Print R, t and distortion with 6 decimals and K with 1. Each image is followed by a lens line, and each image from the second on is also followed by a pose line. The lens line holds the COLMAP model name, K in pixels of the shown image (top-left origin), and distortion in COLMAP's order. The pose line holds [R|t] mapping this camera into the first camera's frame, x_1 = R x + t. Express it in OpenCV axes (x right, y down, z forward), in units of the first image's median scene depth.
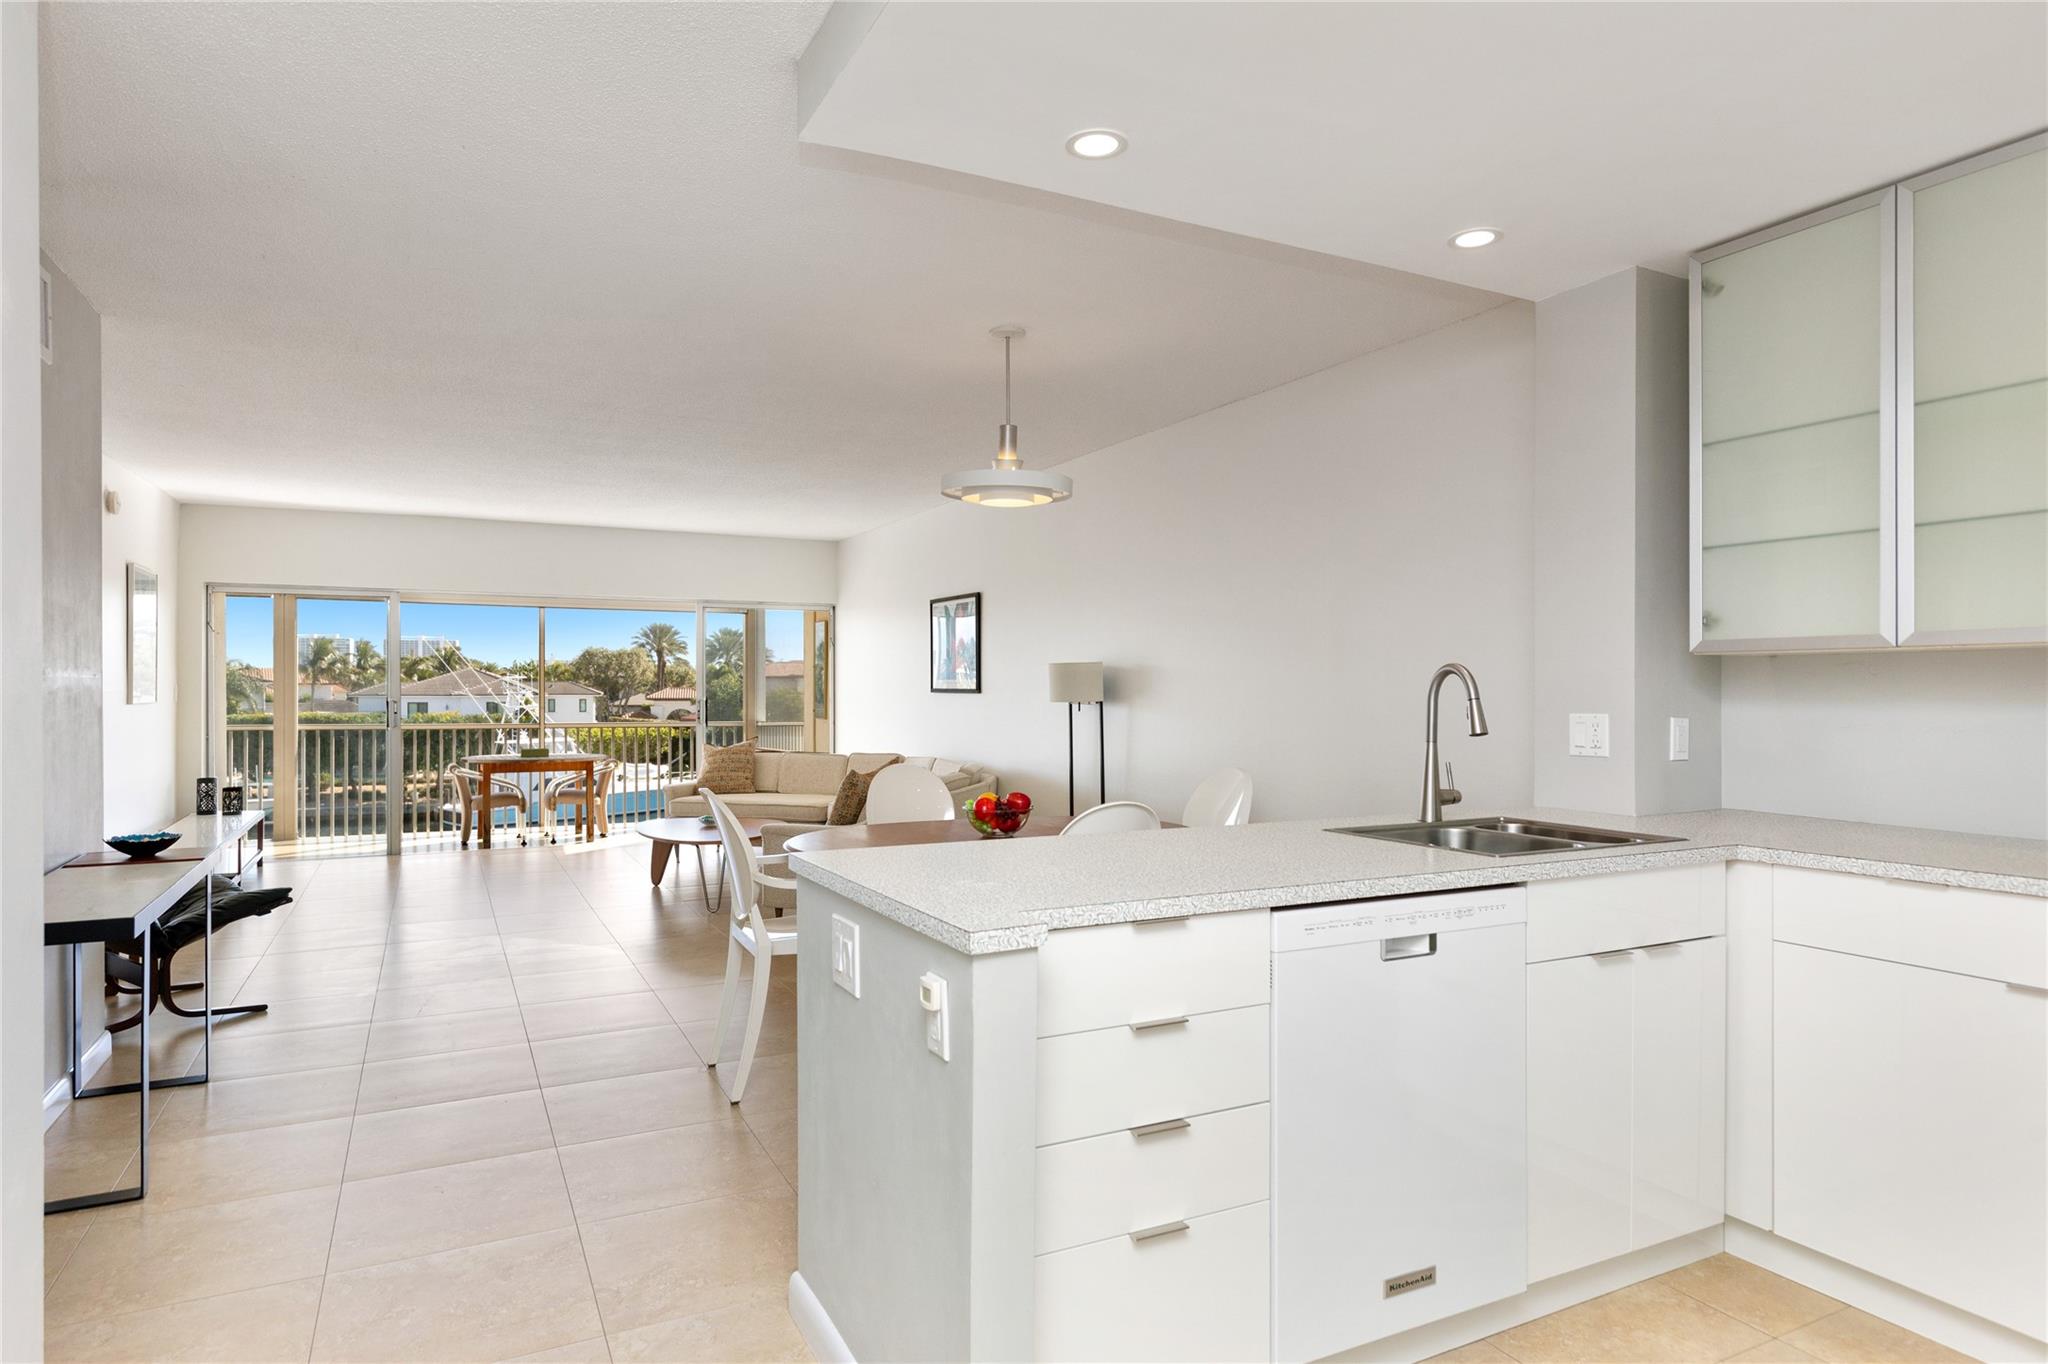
lens RADIAL K [[1142.6, 0, 987.0], [0, 1142.6, 686.7], [0, 0, 1]] dist [0.023370, -0.006232]
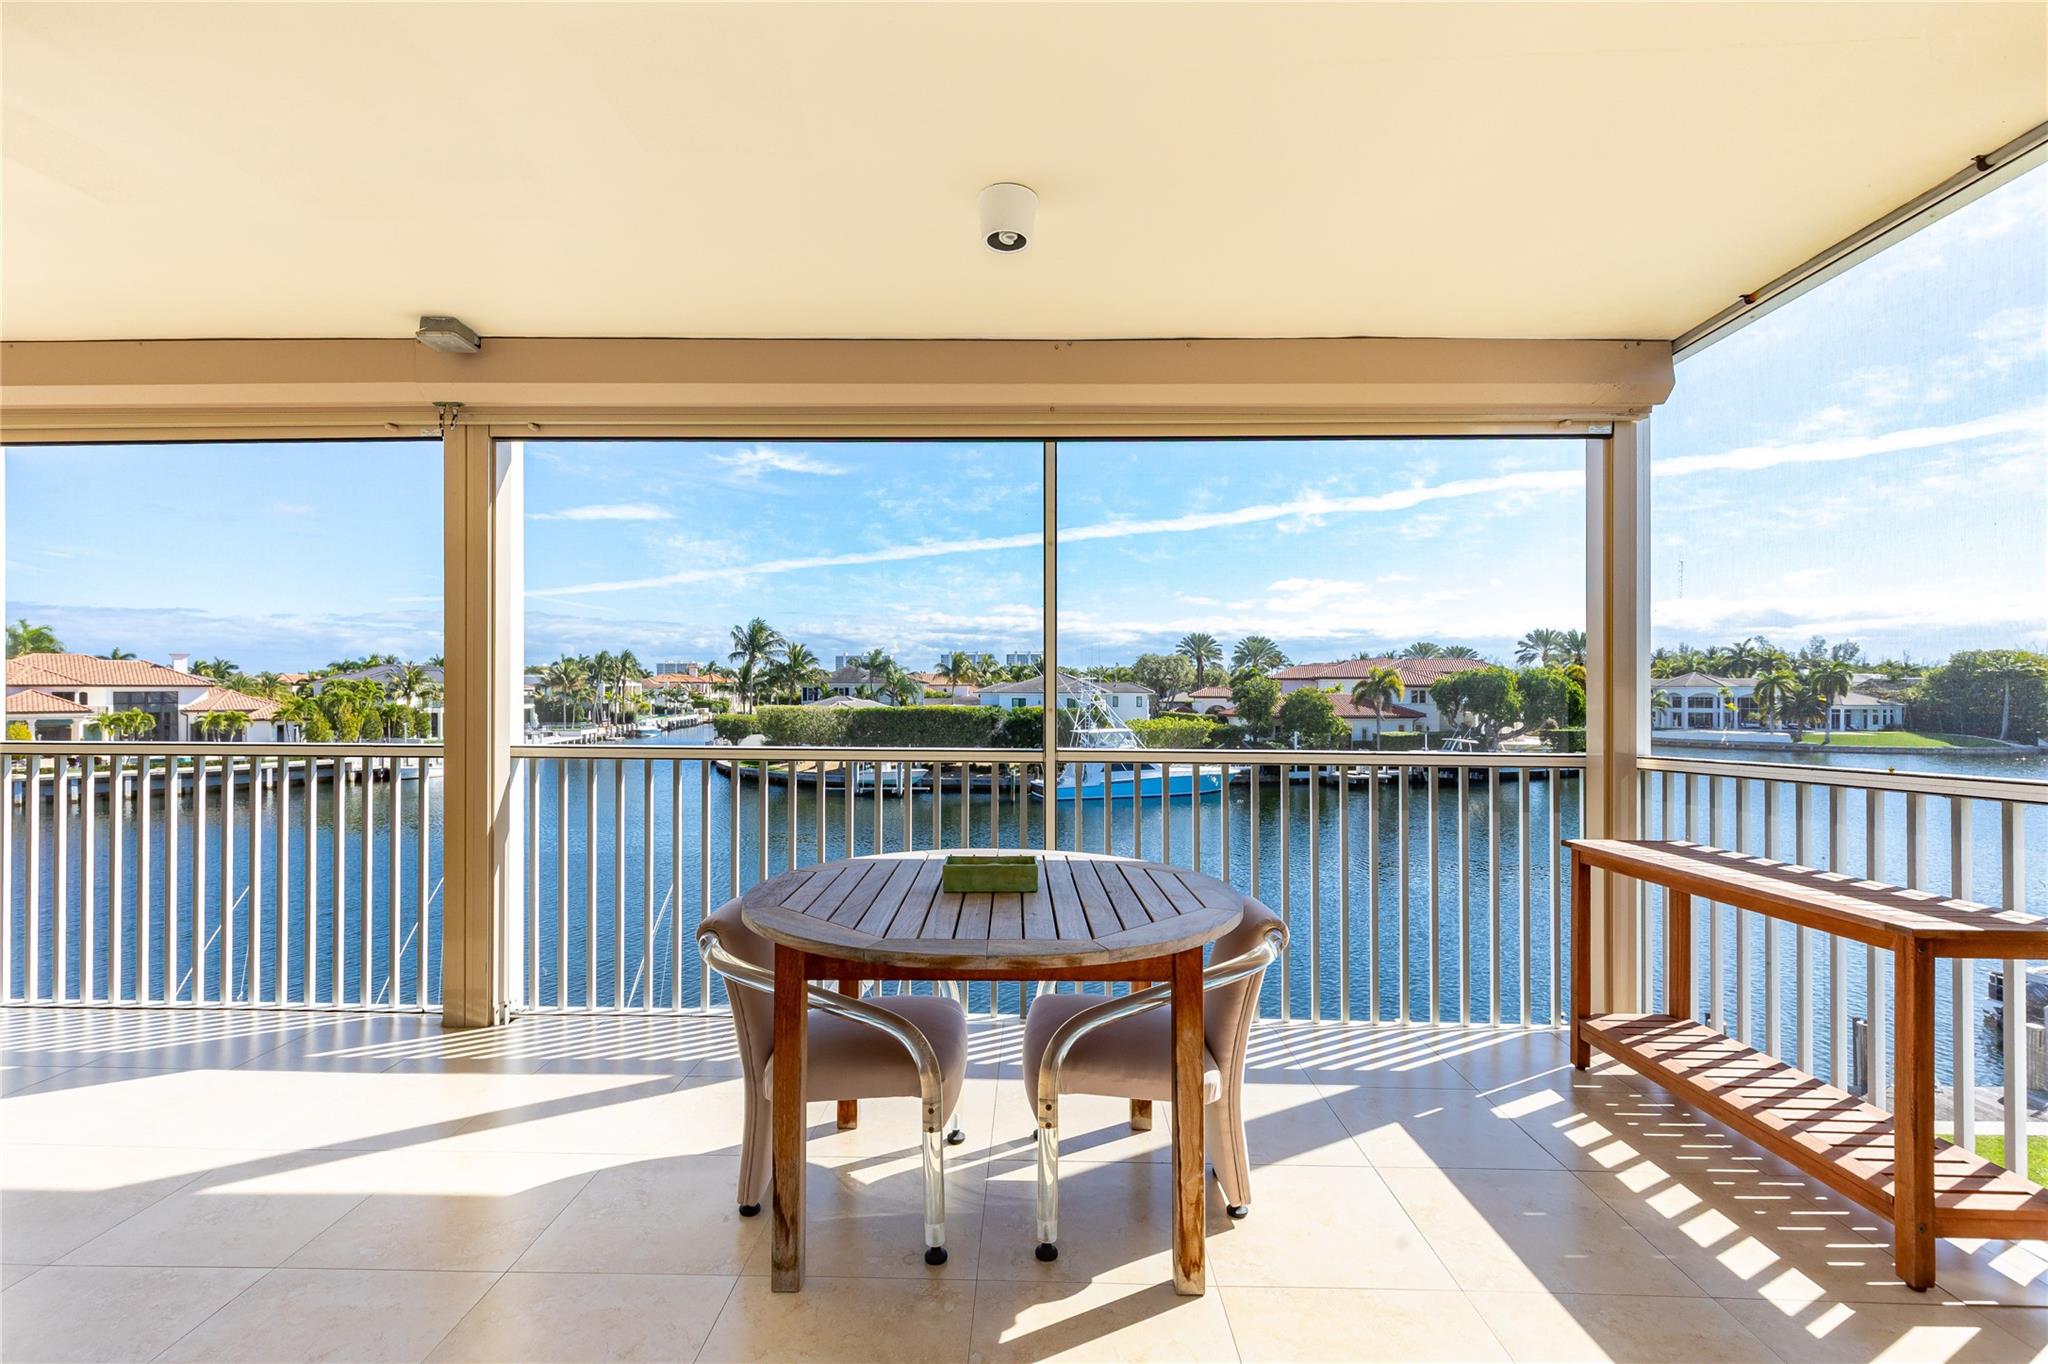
lens RADIAL K [[918.4, 0, 1008.5], [0, 918.4, 676.2], [0, 0, 1]] dist [0.011764, -0.001852]
pose [[0.886957, -0.006019, -0.461814, -0.268889], [0.000418, 0.999925, -0.012230, 0.011478], [0.461853, 0.010655, 0.886893, 0.752524]]
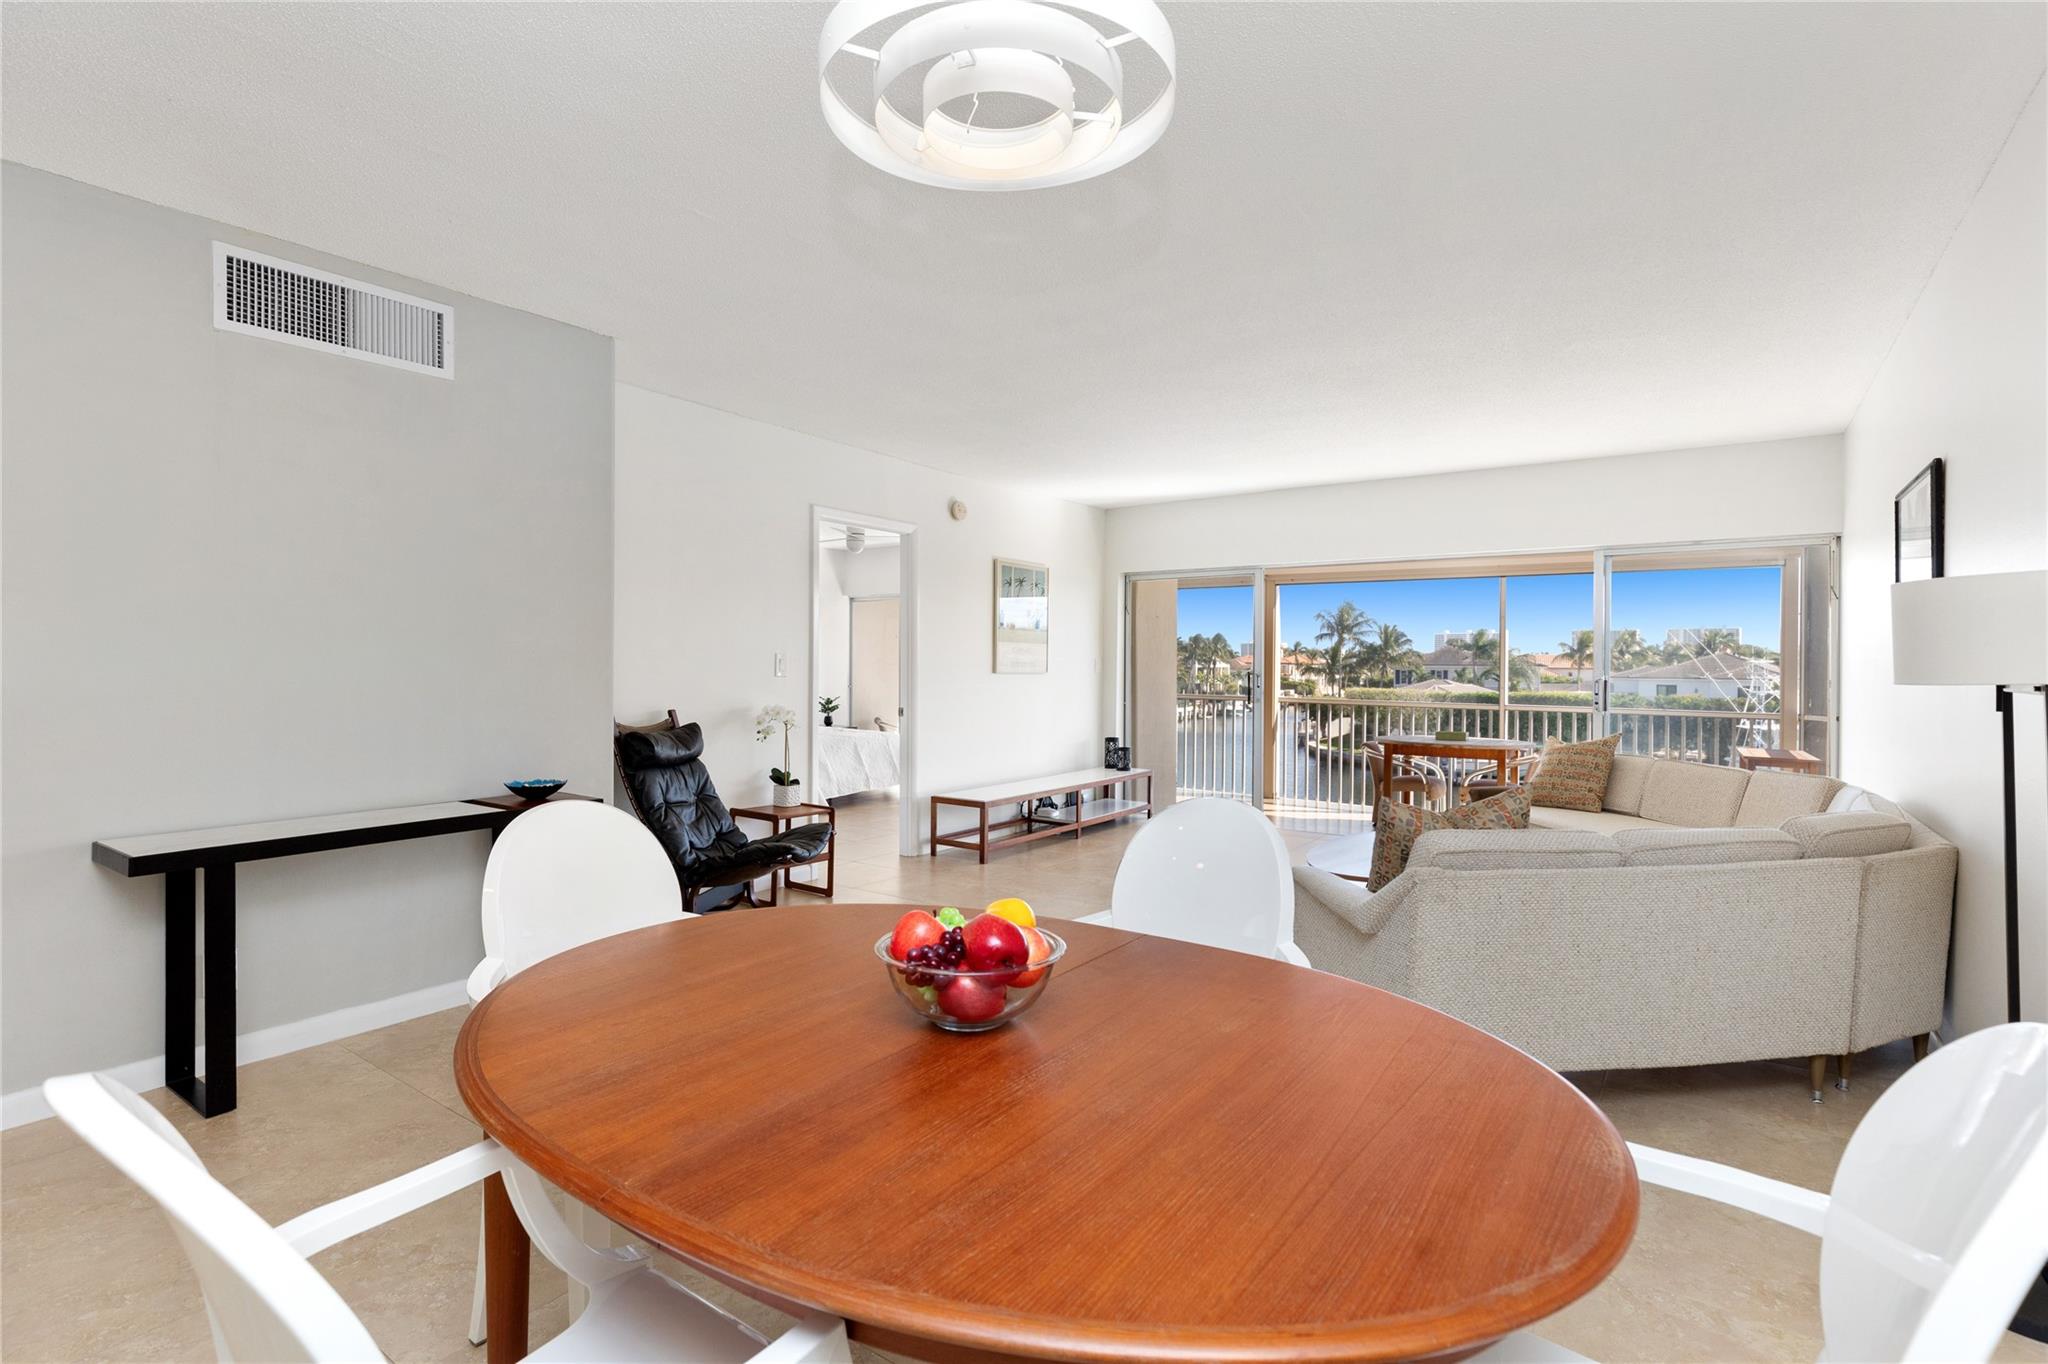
lens RADIAL K [[973.1, 0, 1024.1], [0, 973.1, 664.6], [0, 0, 1]] dist [0.001486, -0.001676]
pose [[0.484893, 0.001568, -0.874572, 0.108742], [-0.007071, 0.999973, -0.002128, 0.004670], [0.874545, 0.007216, 0.484891, 0.307772]]
